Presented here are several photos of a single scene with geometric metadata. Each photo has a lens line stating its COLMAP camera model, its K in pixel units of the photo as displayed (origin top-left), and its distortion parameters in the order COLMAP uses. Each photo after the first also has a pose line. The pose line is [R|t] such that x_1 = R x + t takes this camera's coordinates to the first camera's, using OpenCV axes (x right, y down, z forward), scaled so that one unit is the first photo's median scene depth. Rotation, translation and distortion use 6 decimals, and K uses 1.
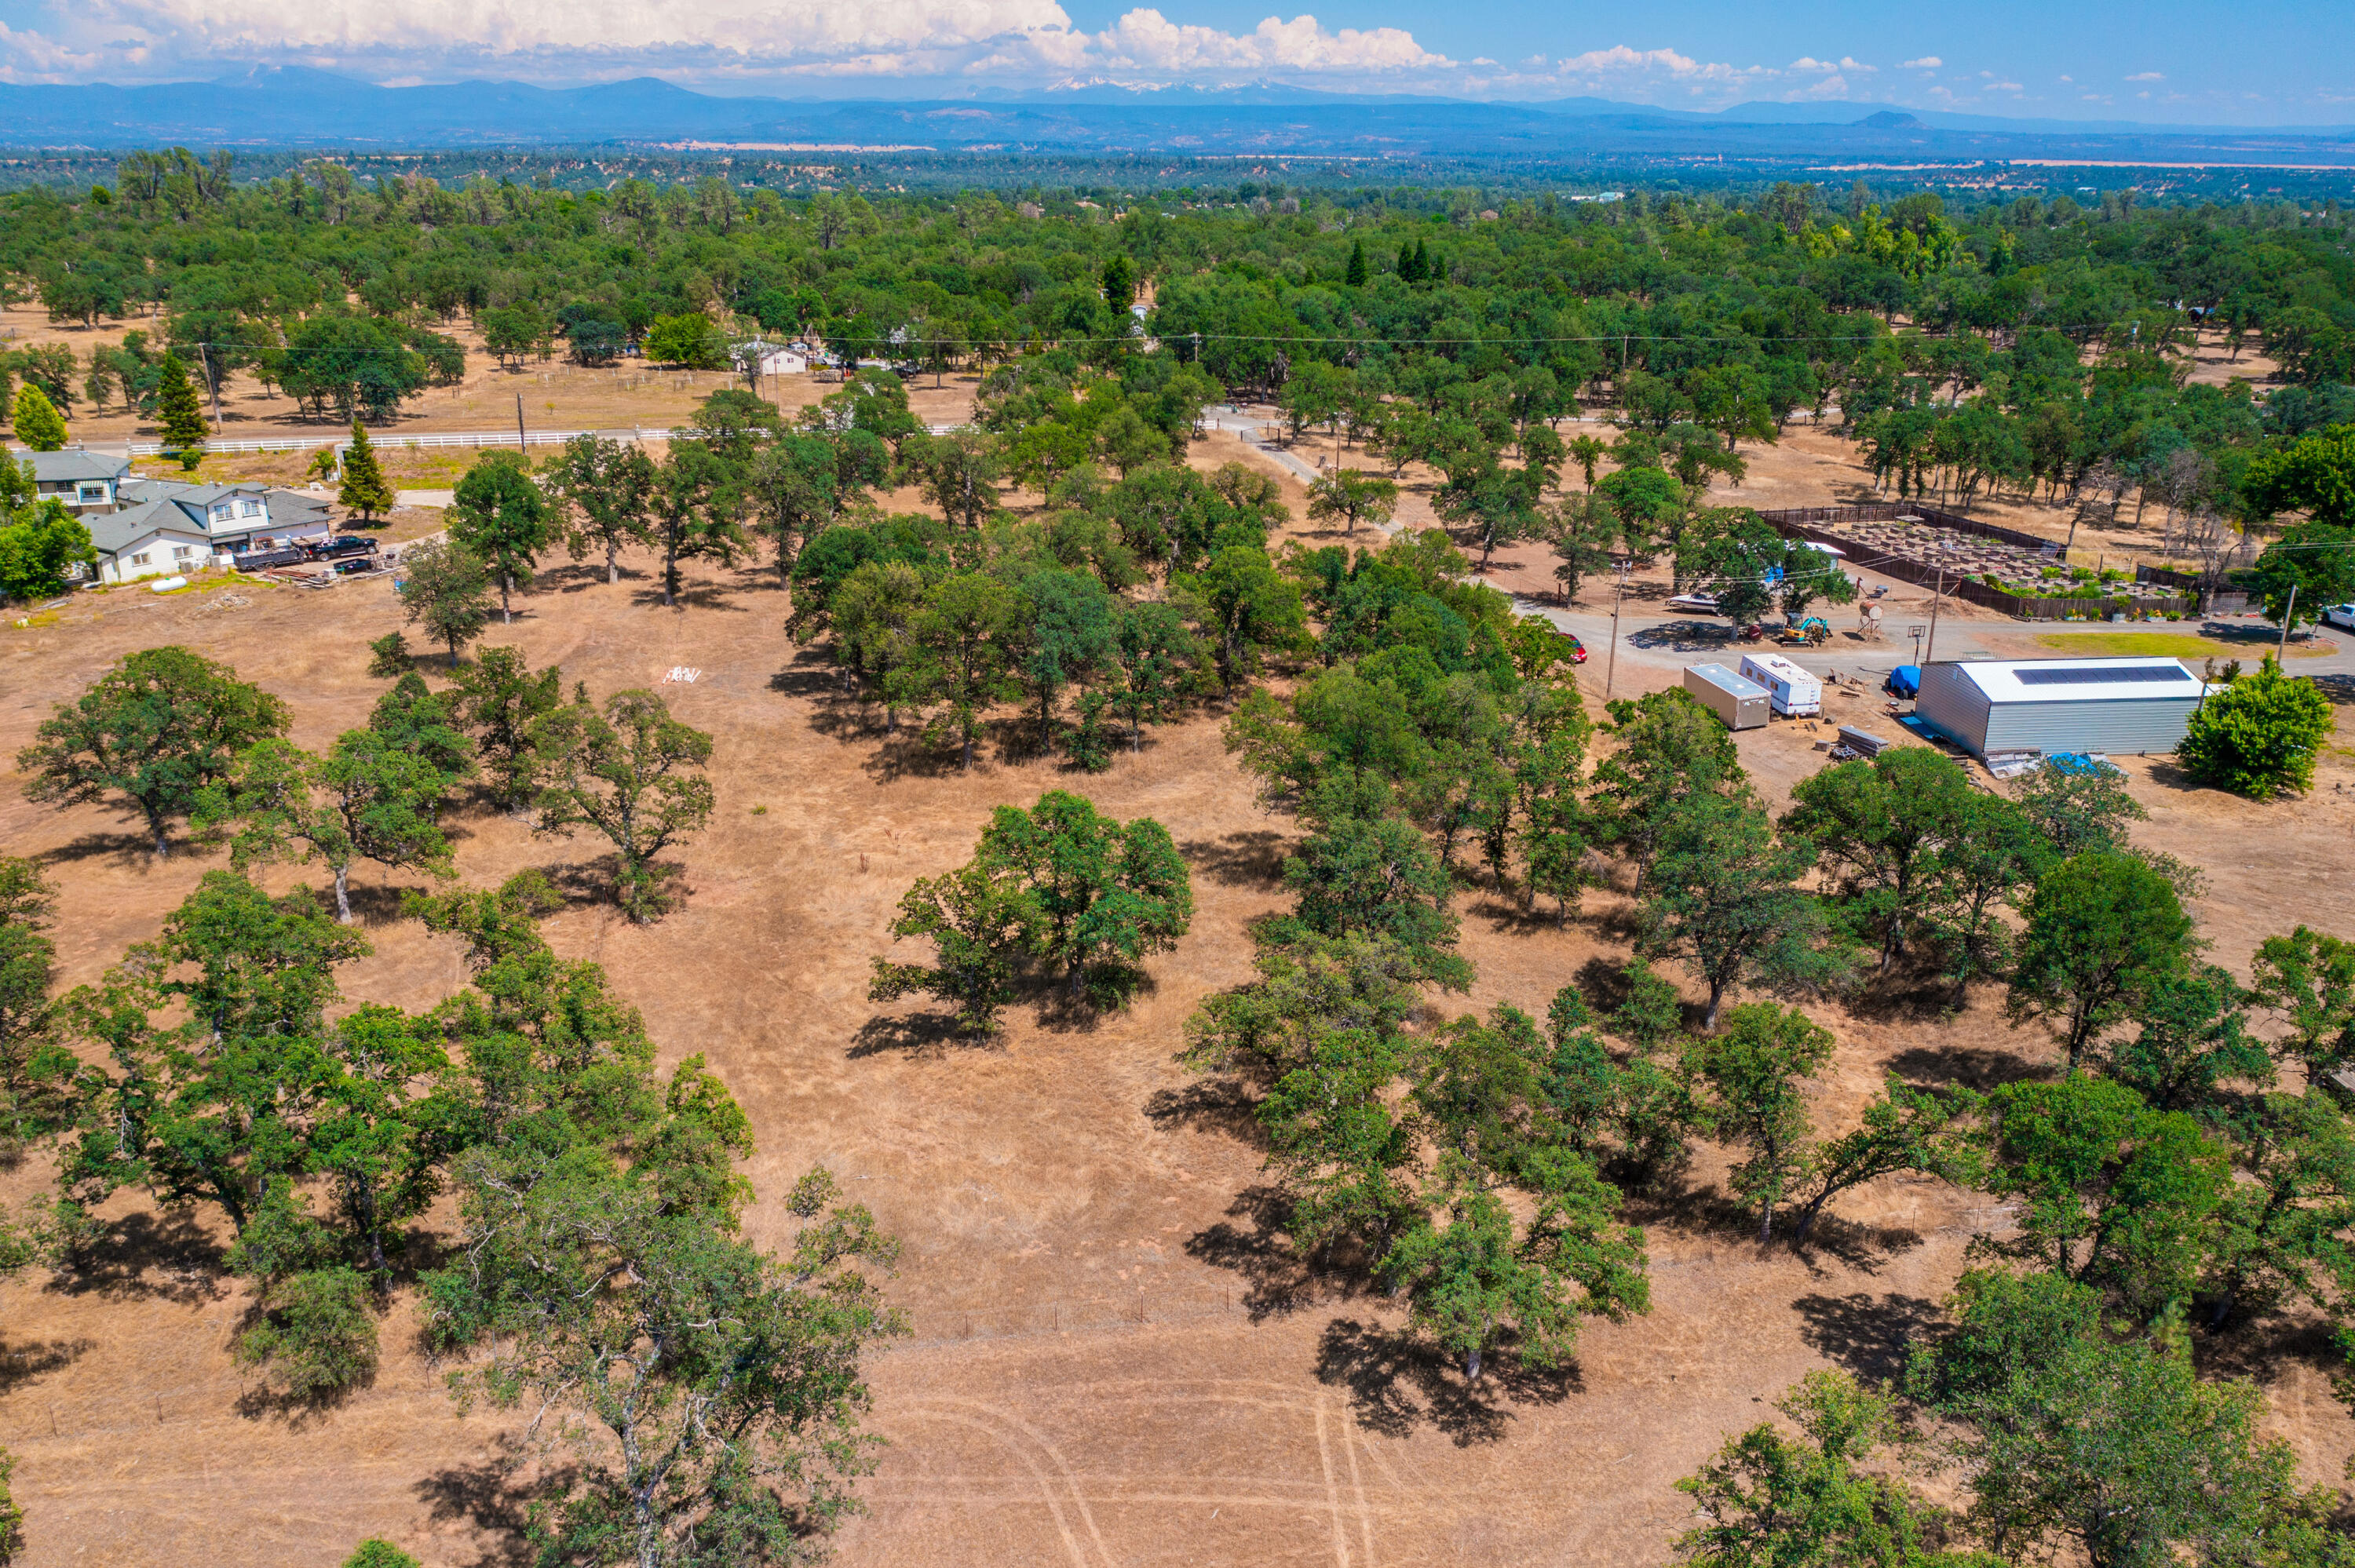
lens RADIAL K [[1844.3, 0, 1177.9], [0, 1844.3, 783.3], [0, 0, 1]] dist [-0.016779, 0.007938]
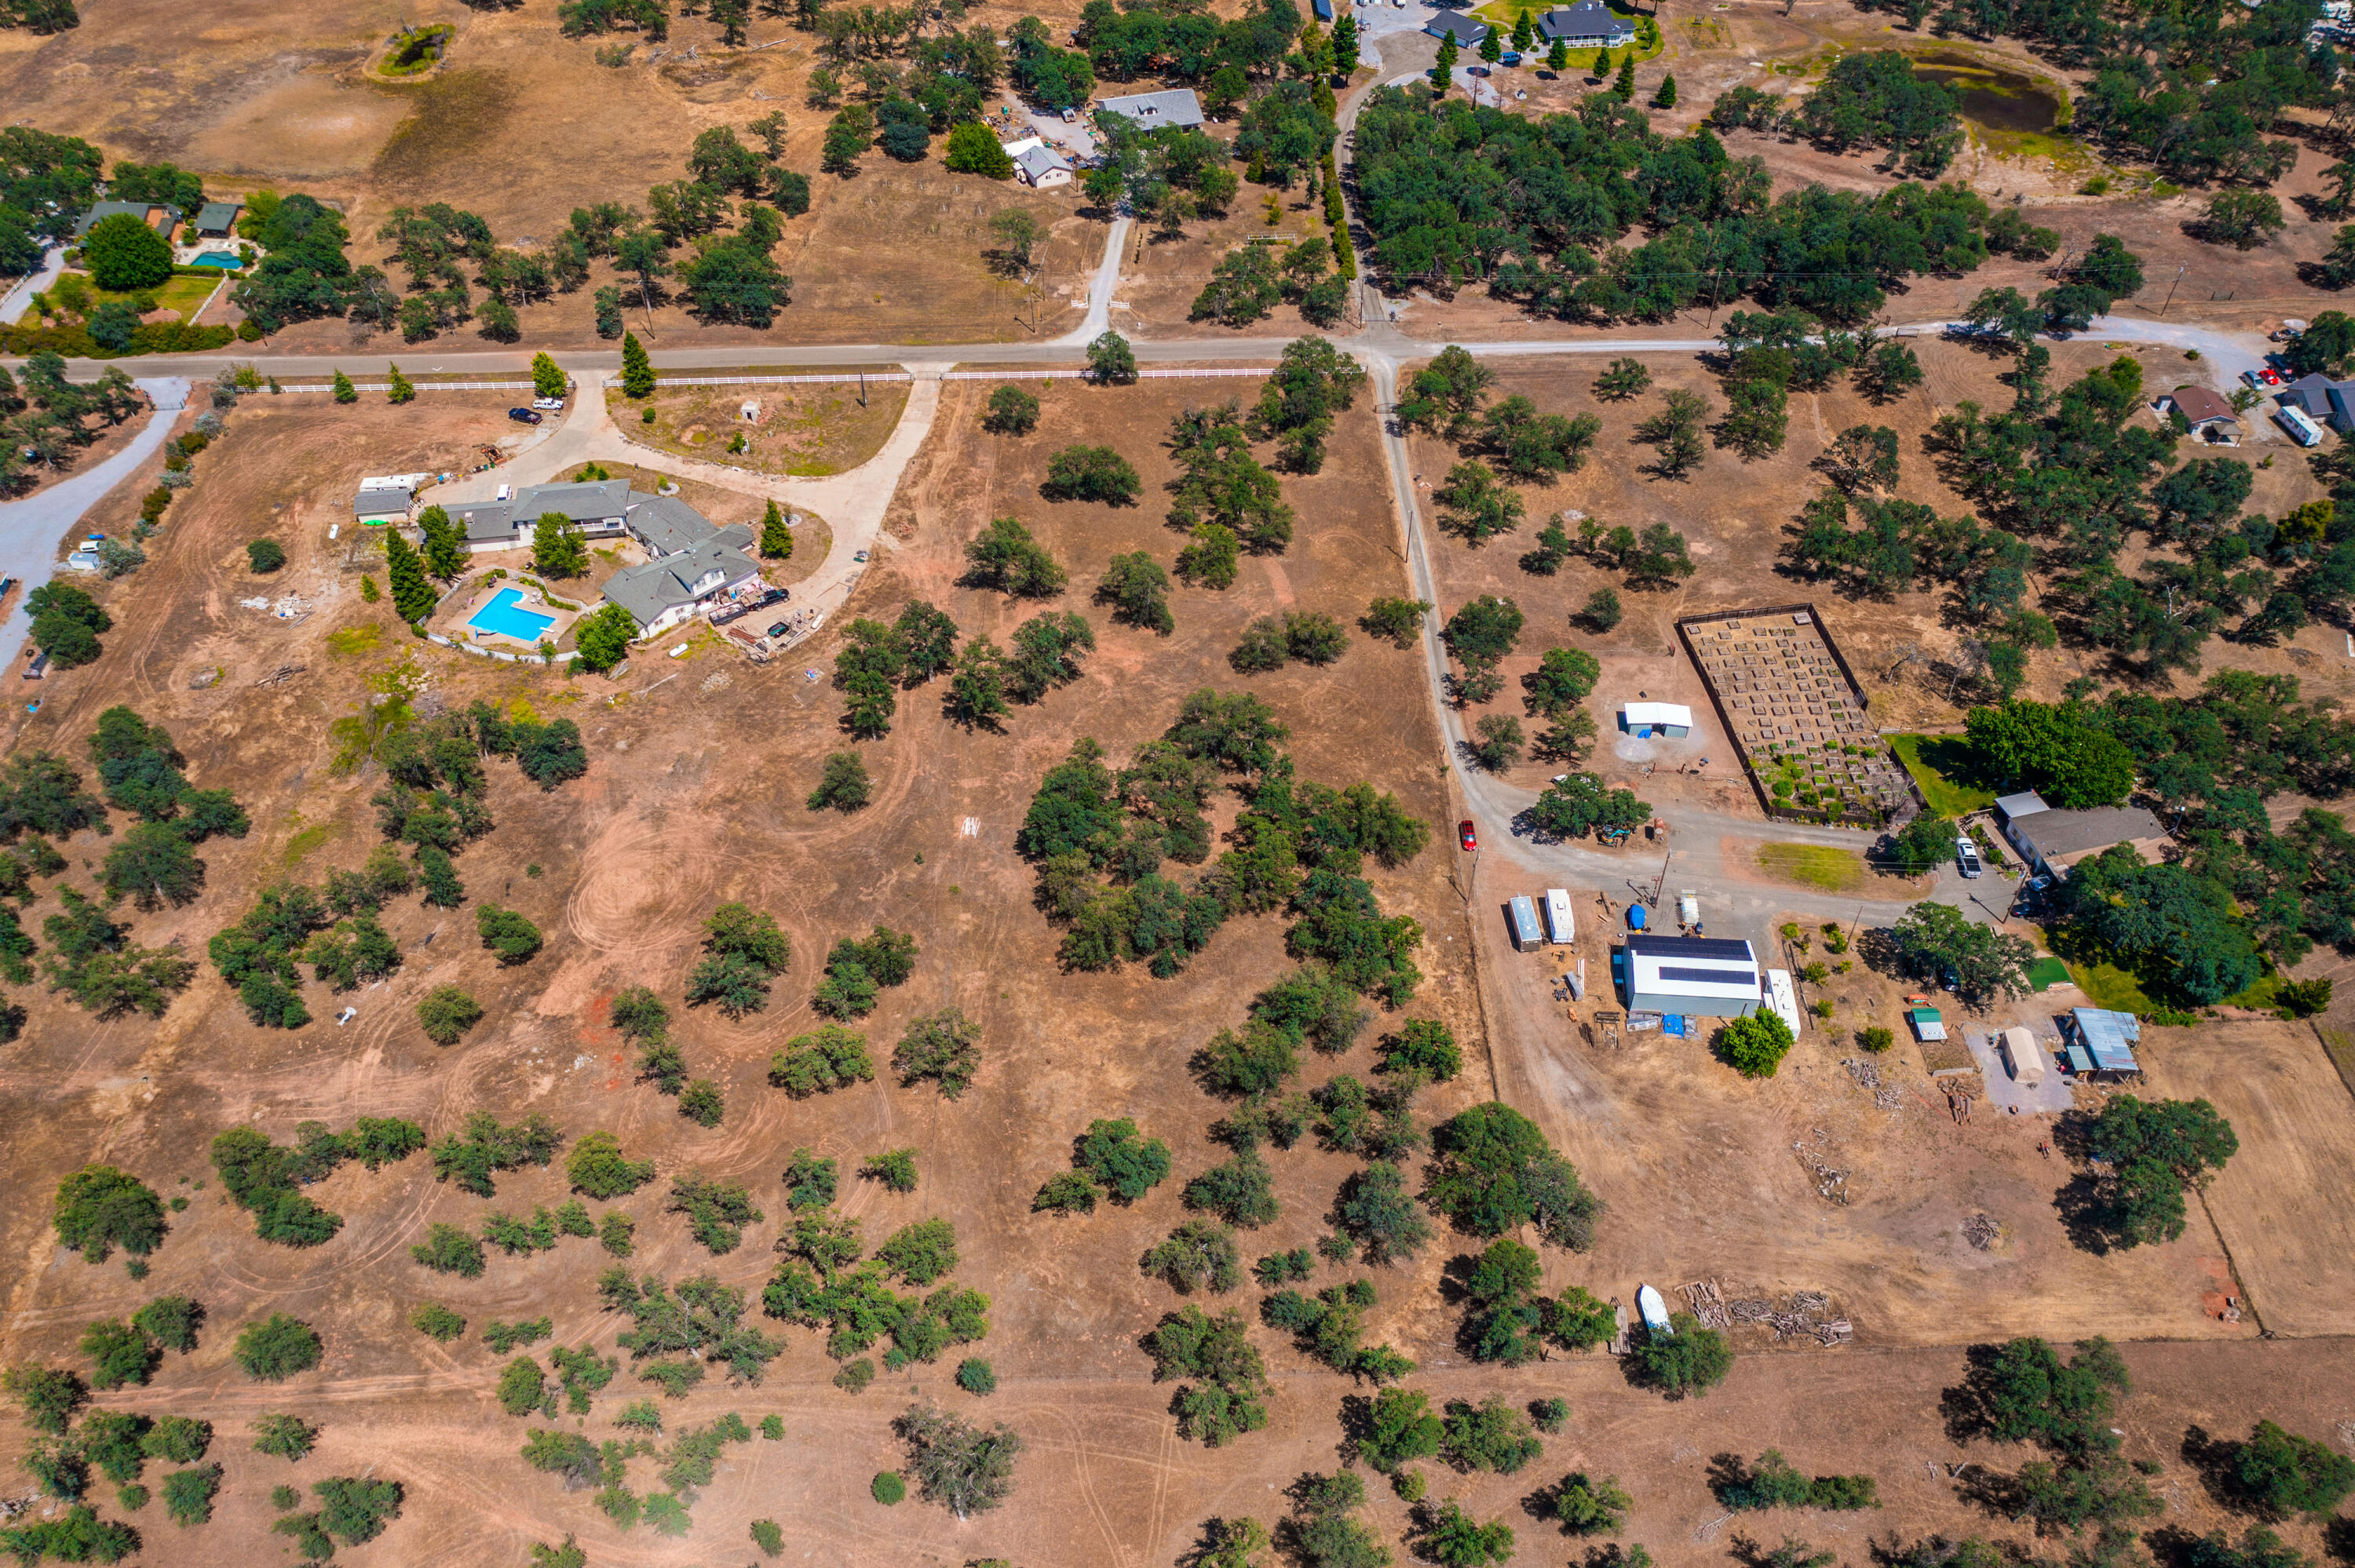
lens RADIAL K [[1844.3, 0, 1181.5], [0, 1844.3, 779.2], [0, 0, 1]] dist [-0.016779, 0.007938]
pose [[0.985445, 0.118199, -0.122175, 0.087468], [-0.054694, 0.900946, 0.430471, -0.490056], [0.160954, -0.417523, 0.894298, -0.327394]]
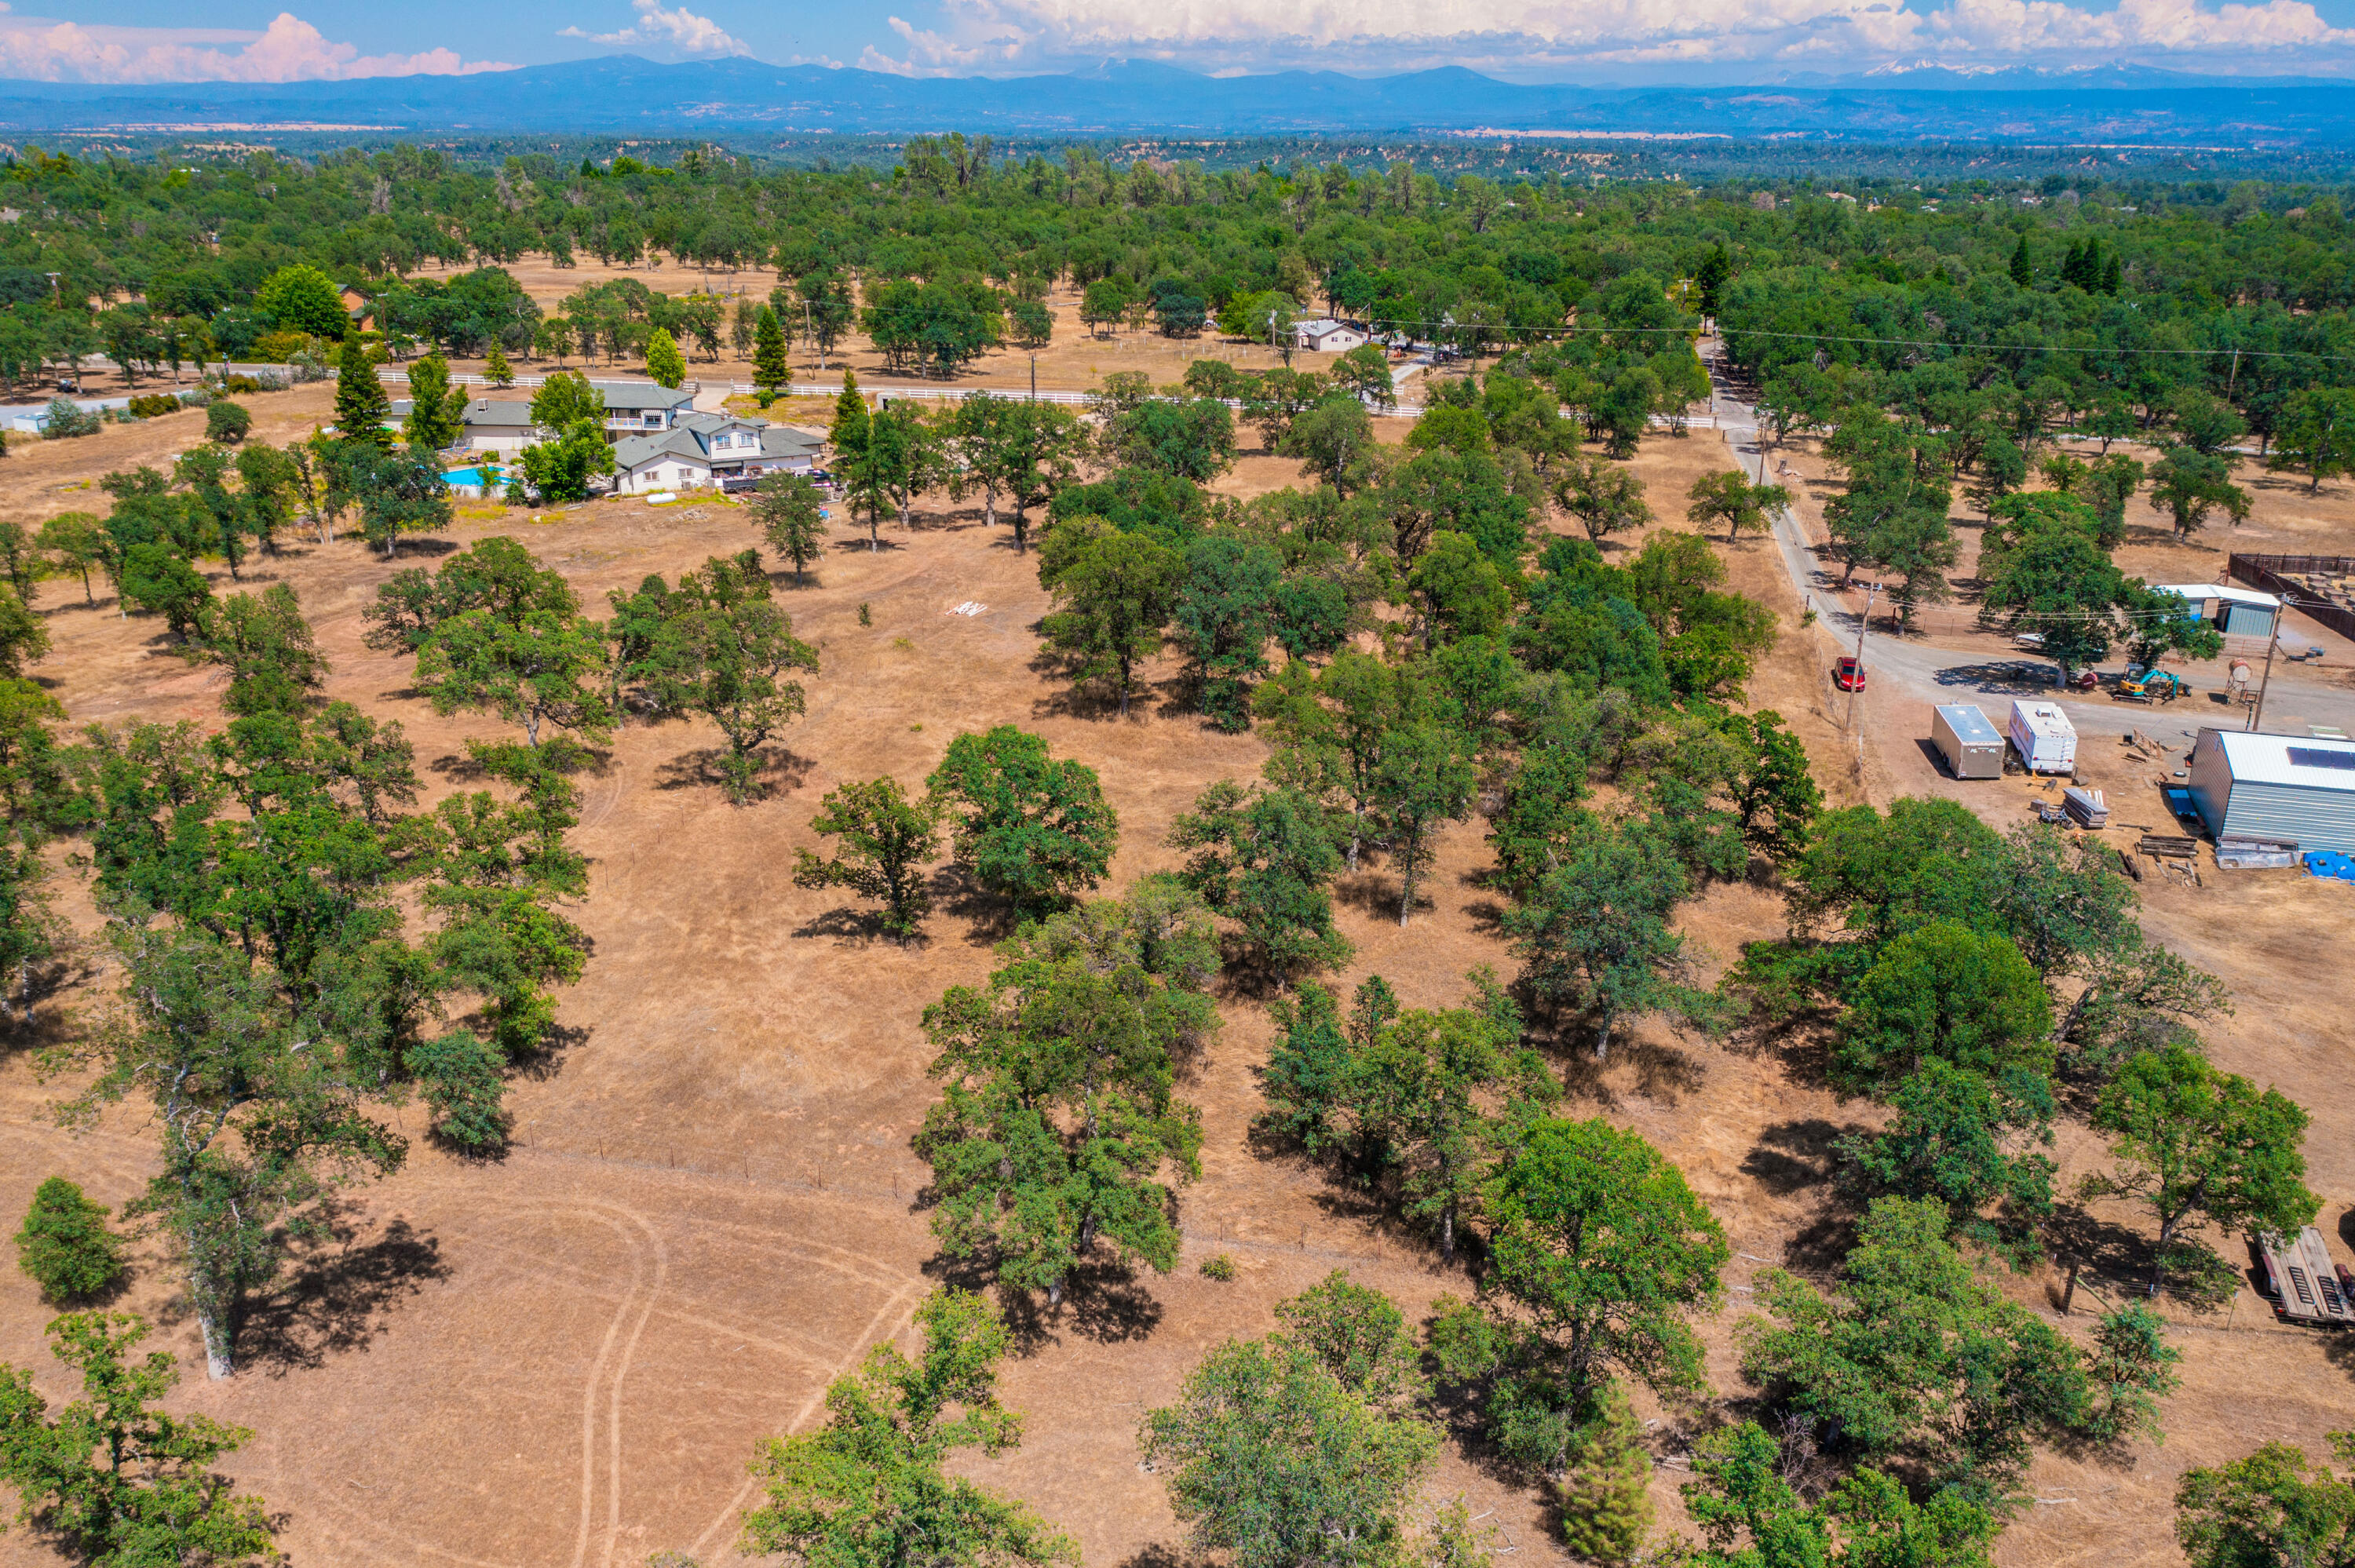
lens RADIAL K [[1844.3, 0, 1180.4], [0, 1844.3, 783.4], [0, 0, 1]] dist [-0.016779, 0.007938]
pose [[0.919804, 0.129617, -0.370351, 0.145213], [-0.127314, 0.991385, 0.030773, -0.002873], [0.371150, 0.018846, 0.928382, 0.012097]]
